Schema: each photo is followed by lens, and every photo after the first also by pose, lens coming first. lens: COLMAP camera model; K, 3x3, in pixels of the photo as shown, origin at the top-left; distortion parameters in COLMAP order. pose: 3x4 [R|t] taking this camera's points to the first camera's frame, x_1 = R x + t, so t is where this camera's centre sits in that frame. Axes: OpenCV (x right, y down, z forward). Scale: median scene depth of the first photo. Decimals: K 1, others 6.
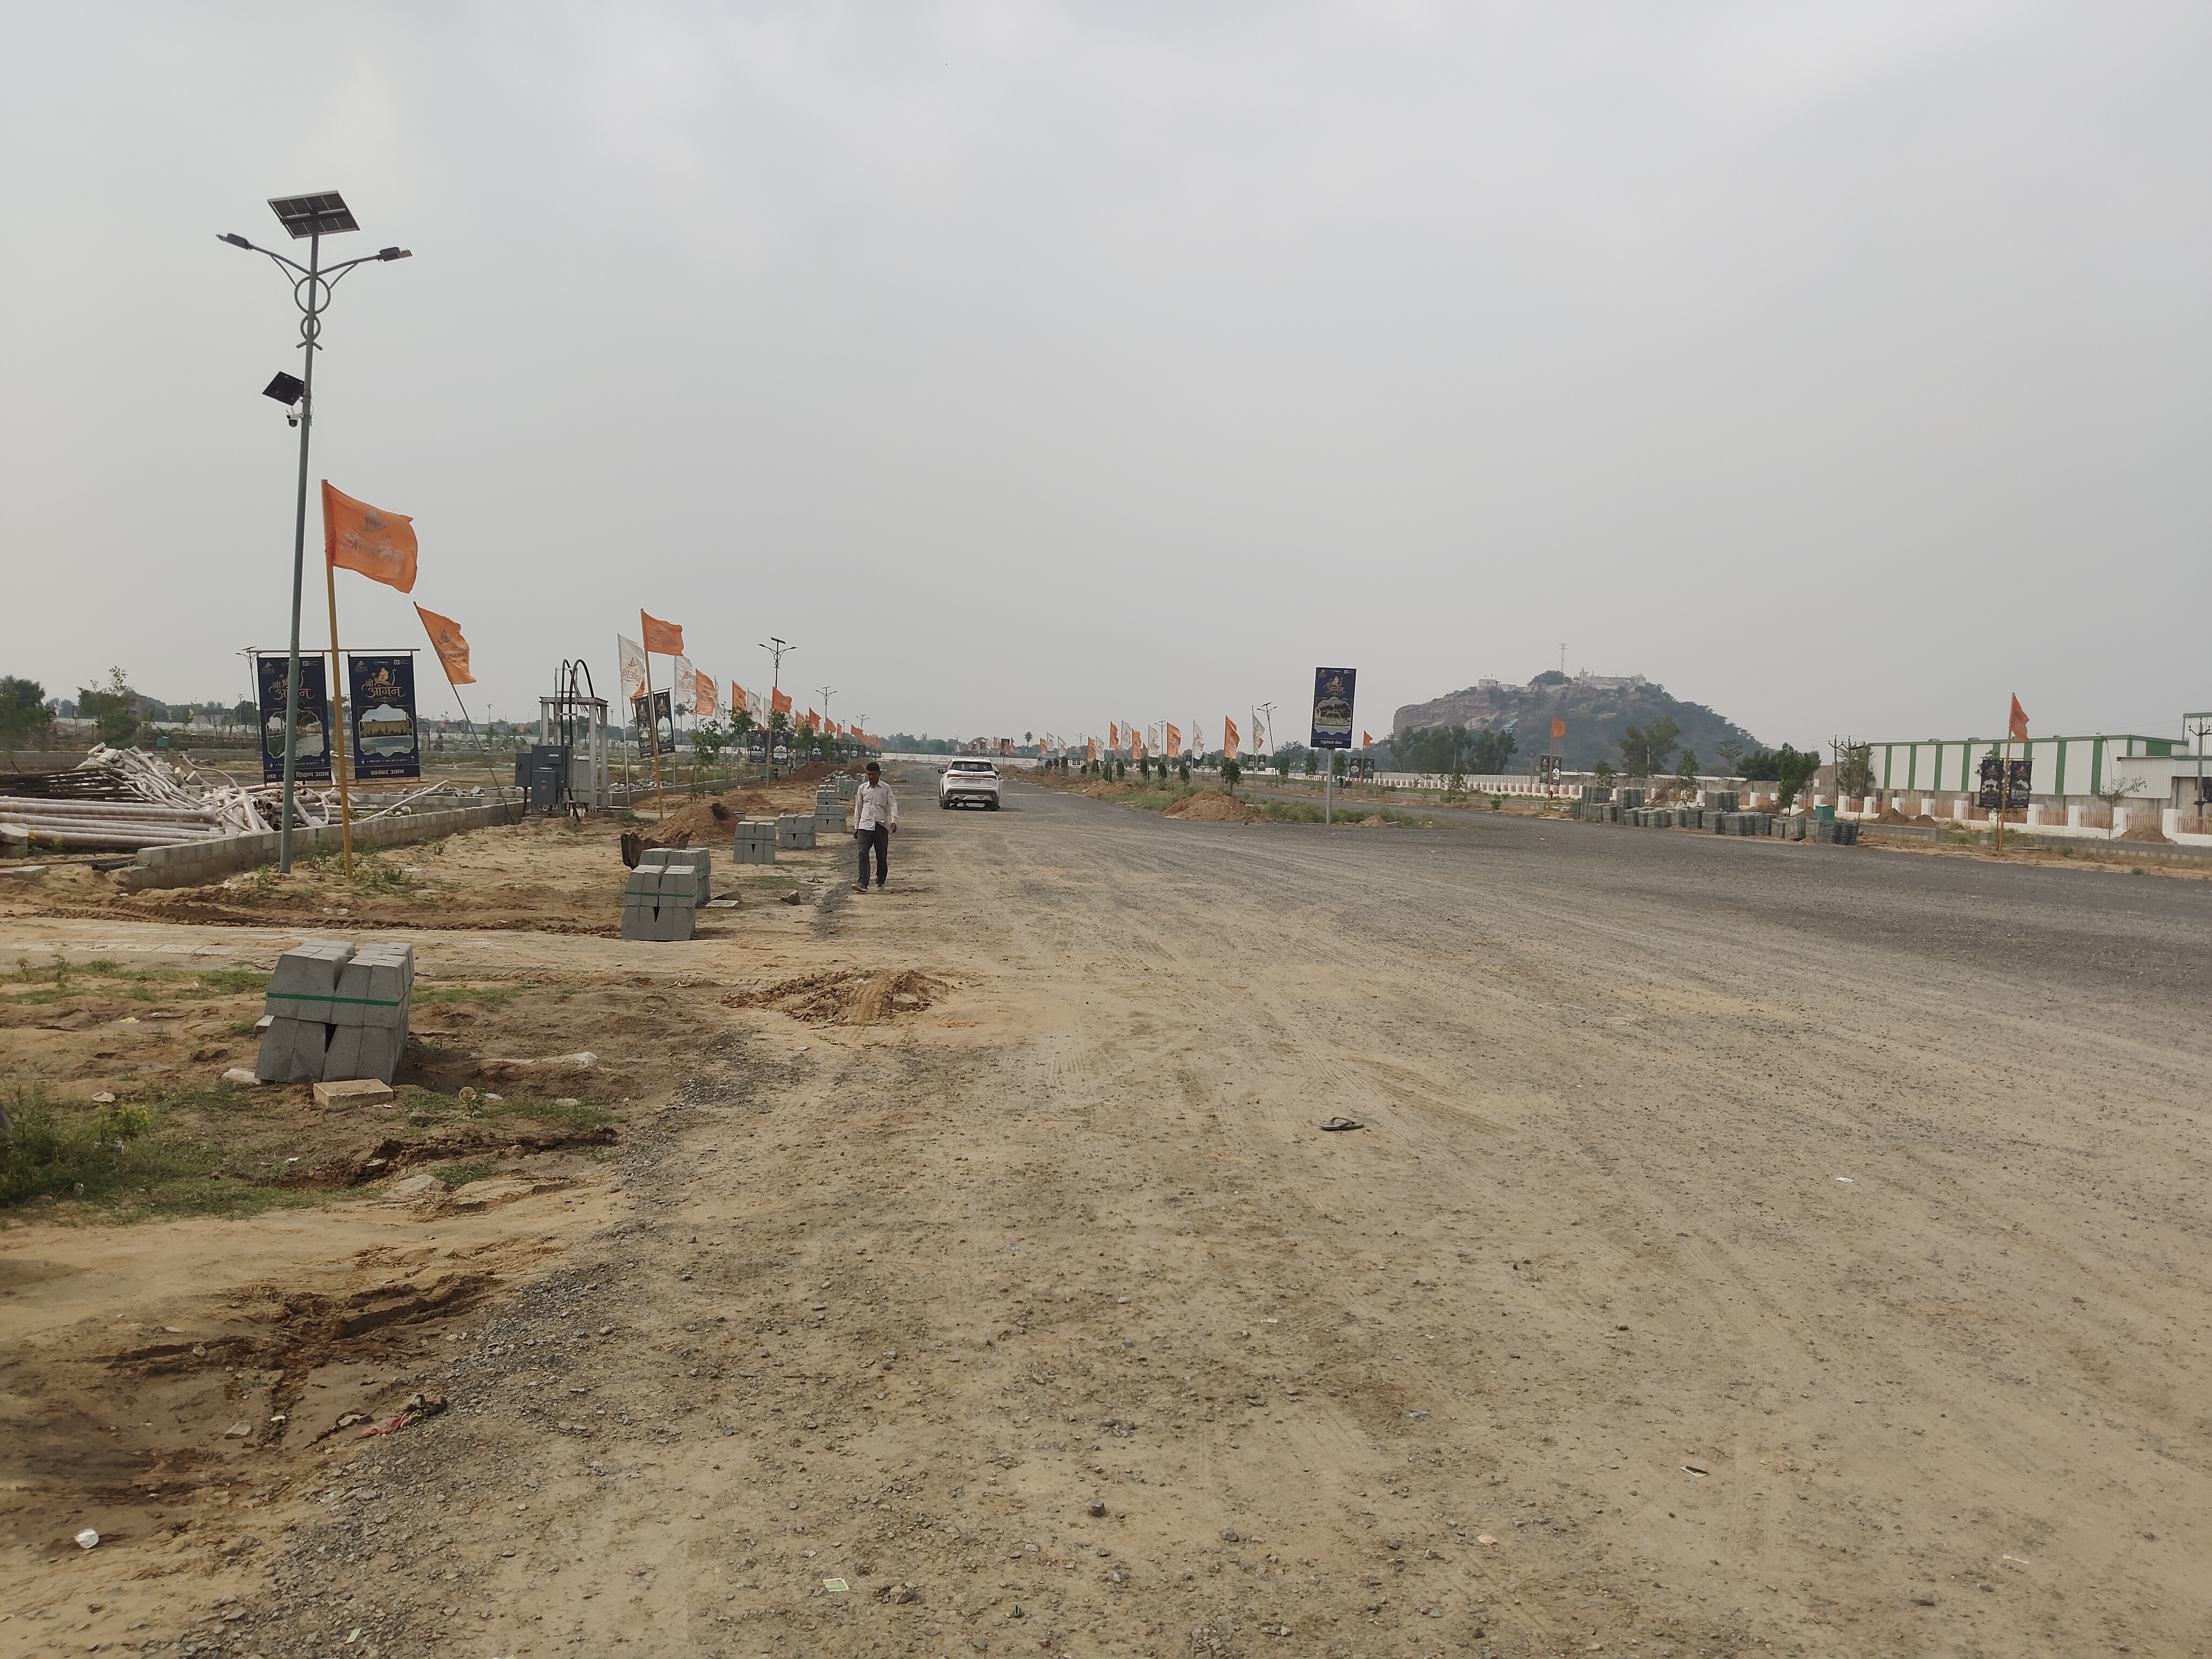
lens RADIAL K [[1676.2, 0, 1197.9], [0, 1676.2, 789.6], [0, 0, 1]] dist [-0.048629, -0.015552]
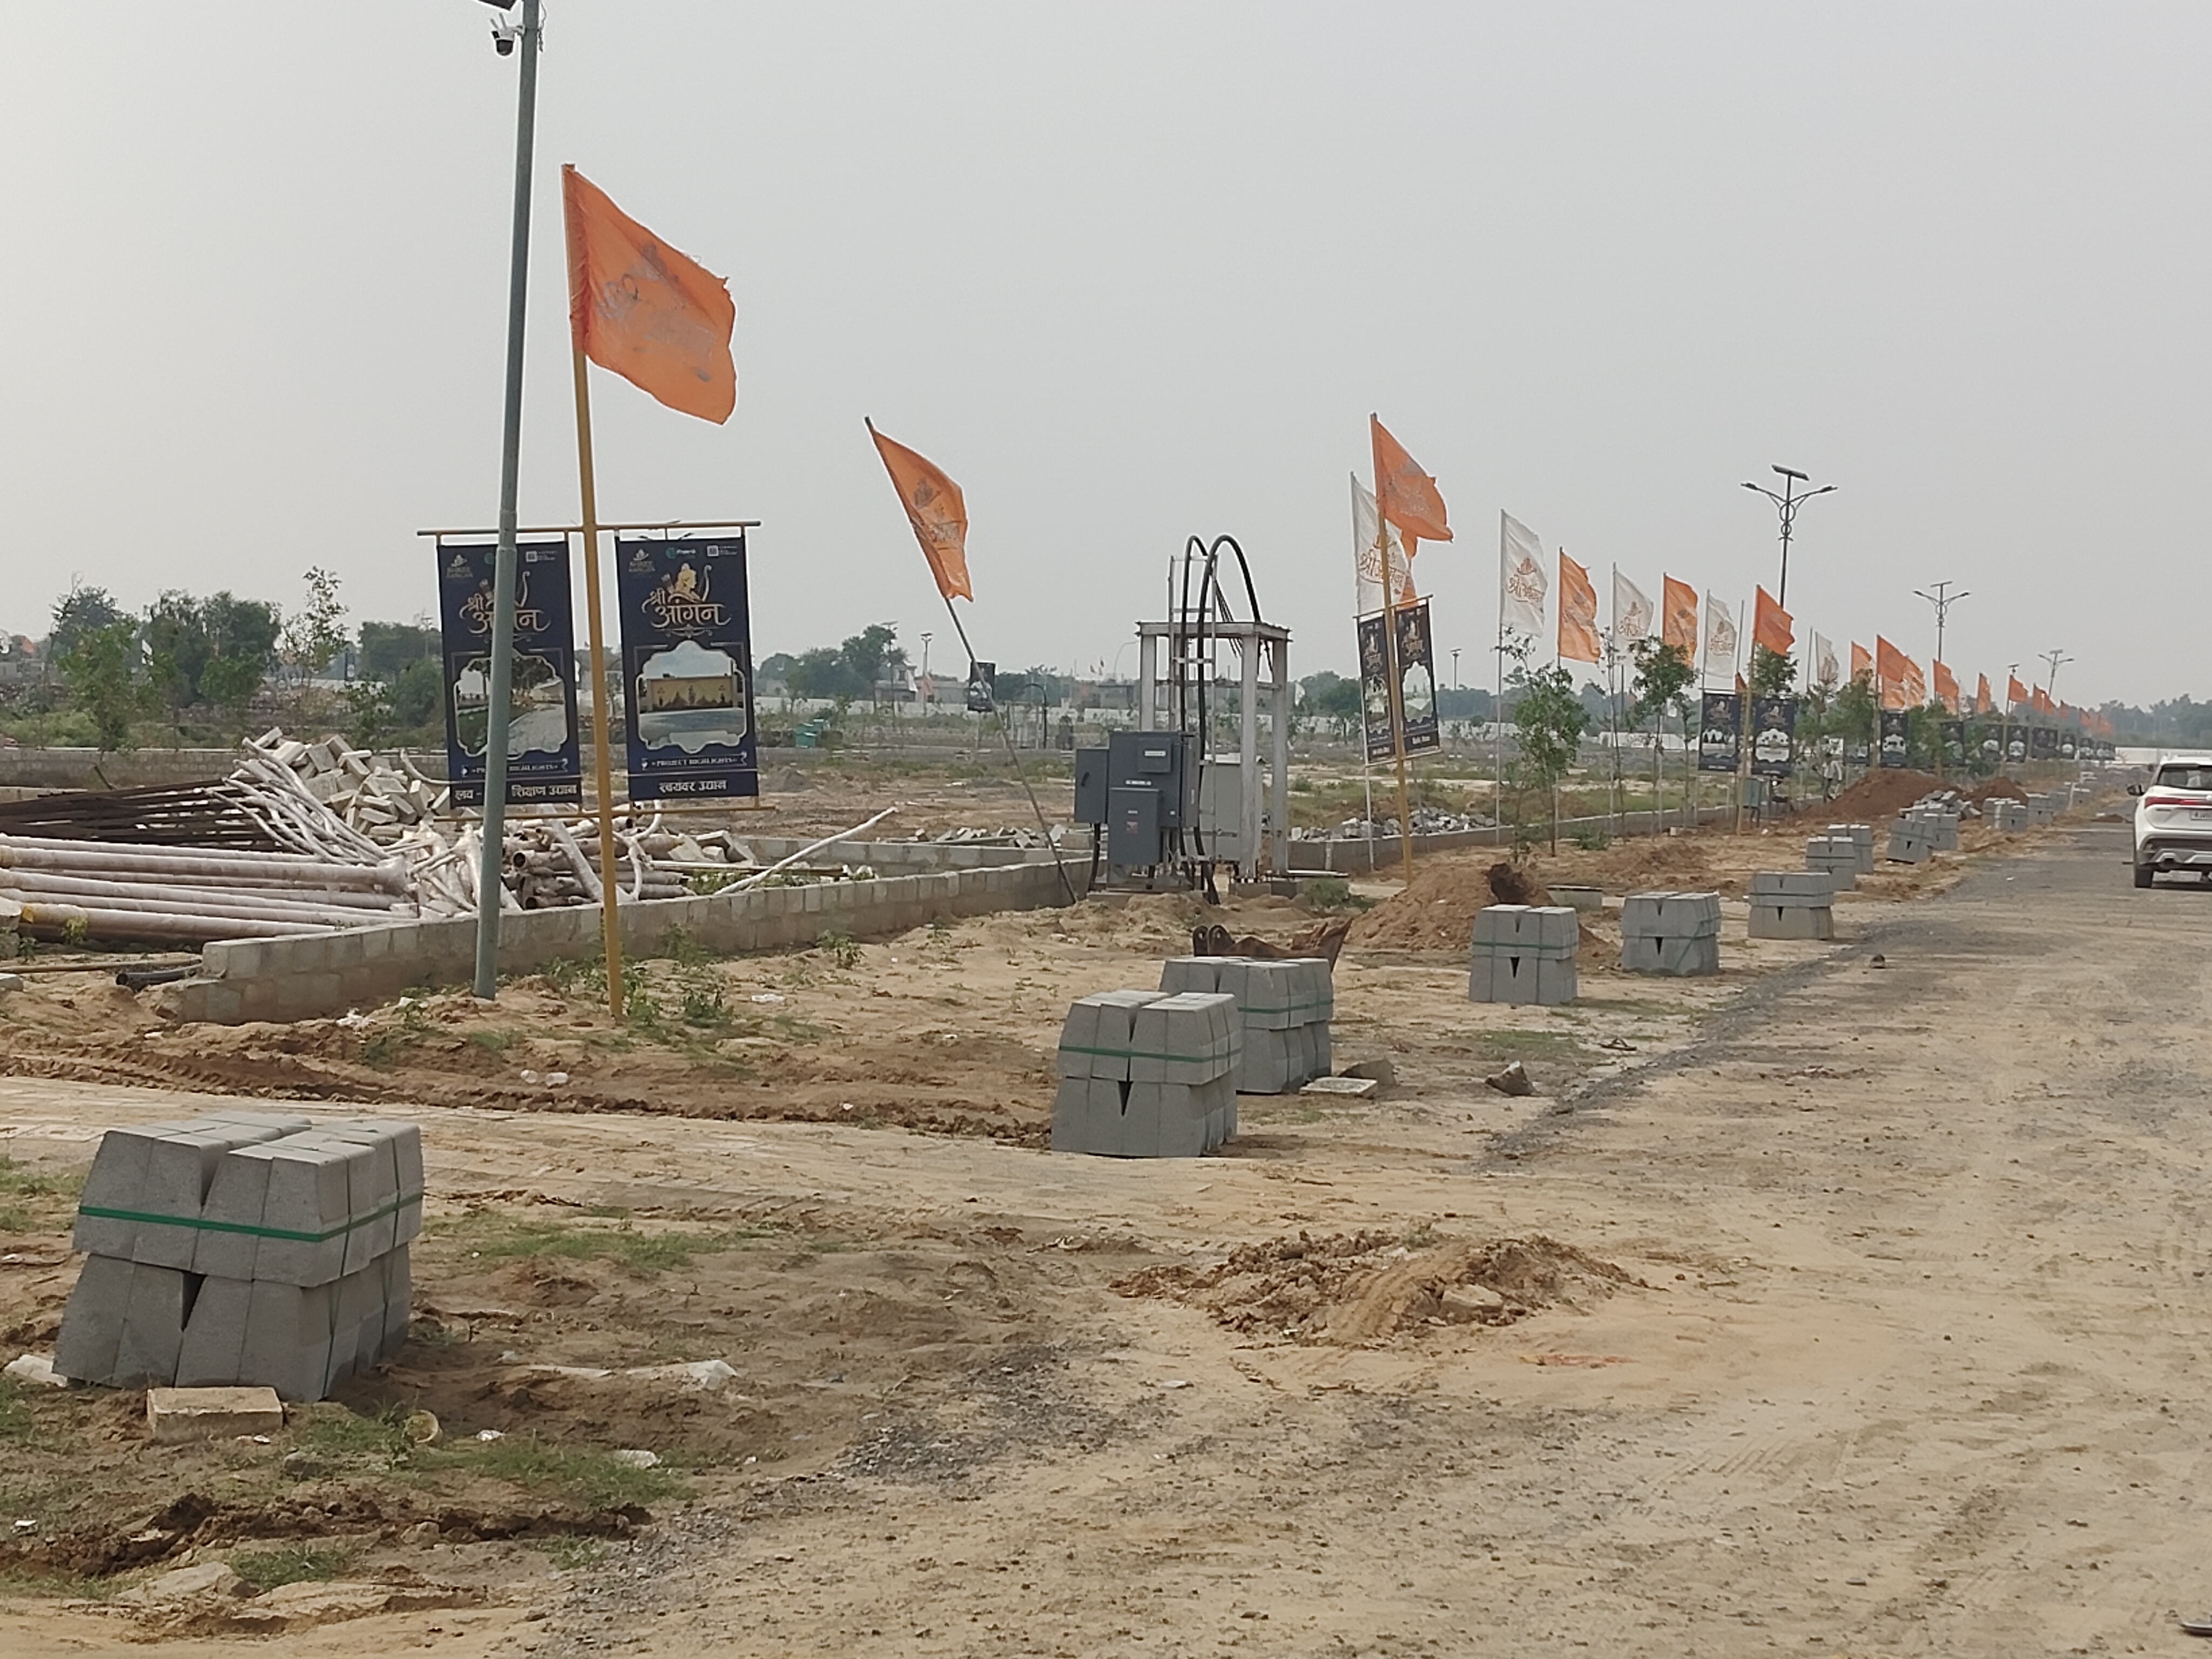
lens RADIAL K [[4155.1, 0, 1070.8], [0, 4155.1, 787.1], [0, 0, 1]] dist [0.210532, 0.000000]
pose [[0.907147, 0.000515, -0.420814, 0.104259], [-0.006003, 0.999913, -0.011716, 0.002781], [0.420772, 0.013155, 0.907071, -0.022620]]
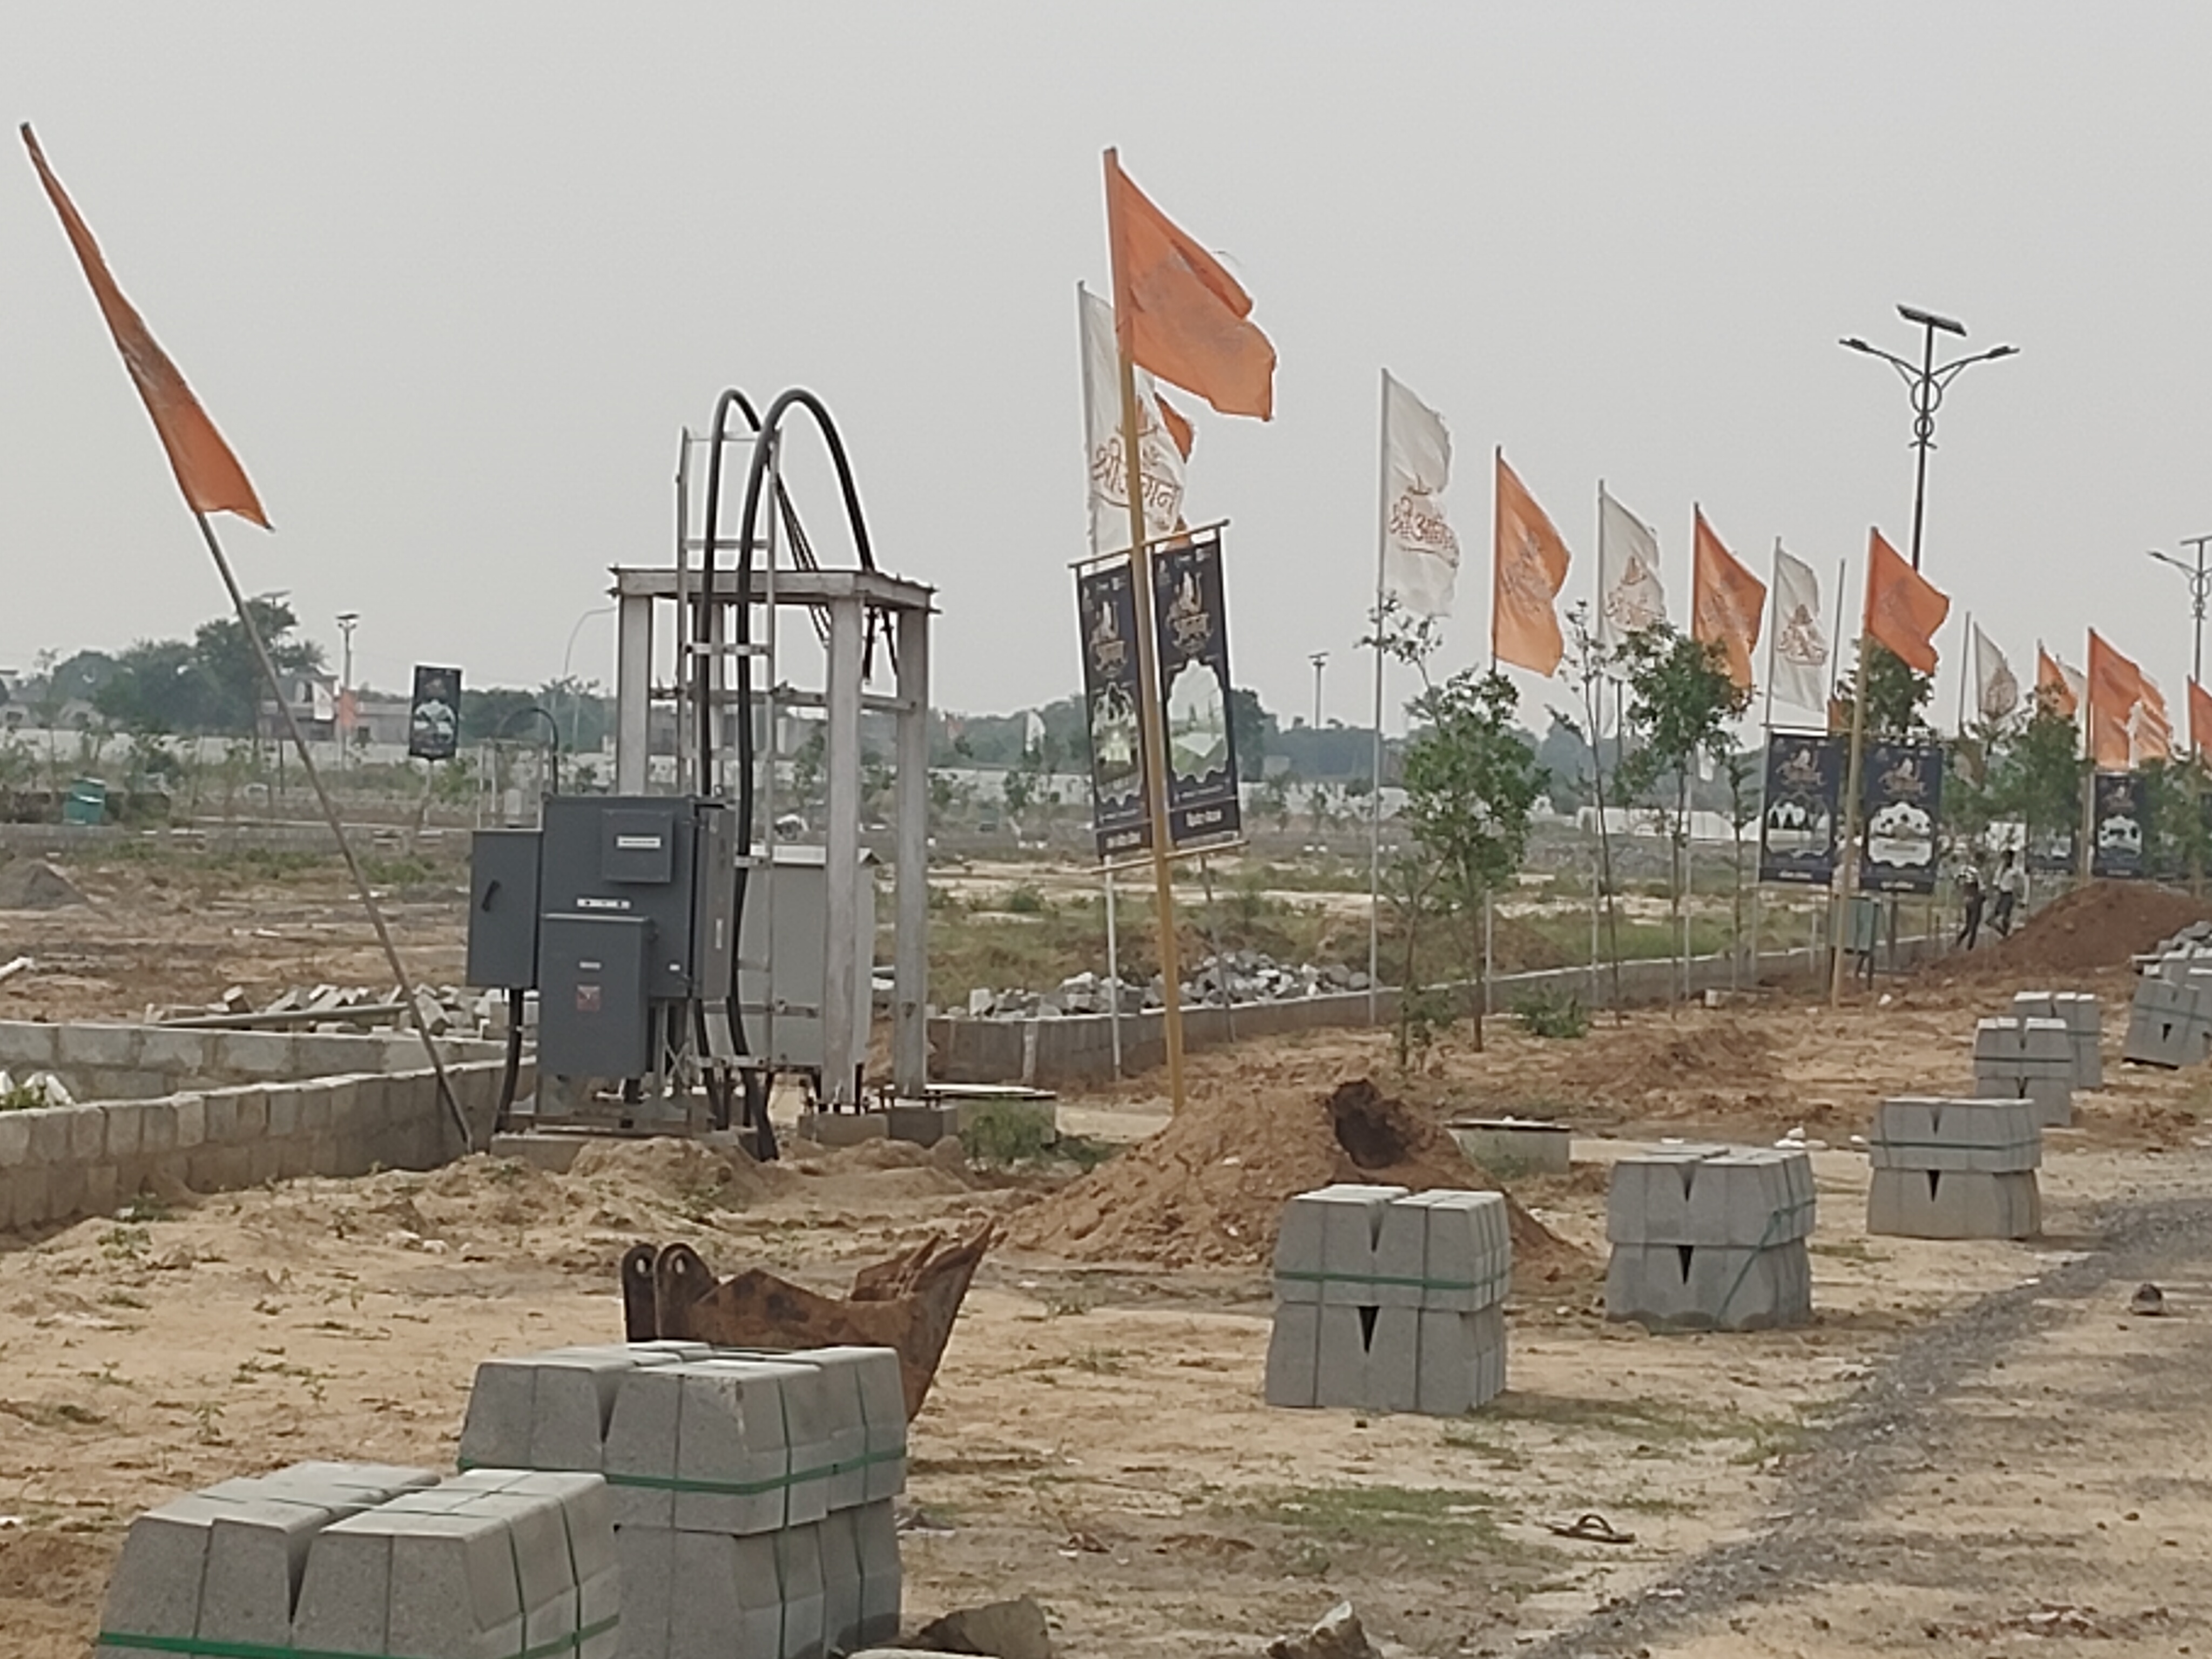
lens RADIAL K [[7524.1, 0, 1110.8], [0, 7524.1, 828.2], [0, 0, 1]] dist [0.226841, 0.000000]
pose [[0.932245, 0.003173, -0.361813, 0.023711], [-0.011899, 0.999690, -0.021891, -0.003939], [0.361631, 0.024713, 0.931994, 0.240487]]
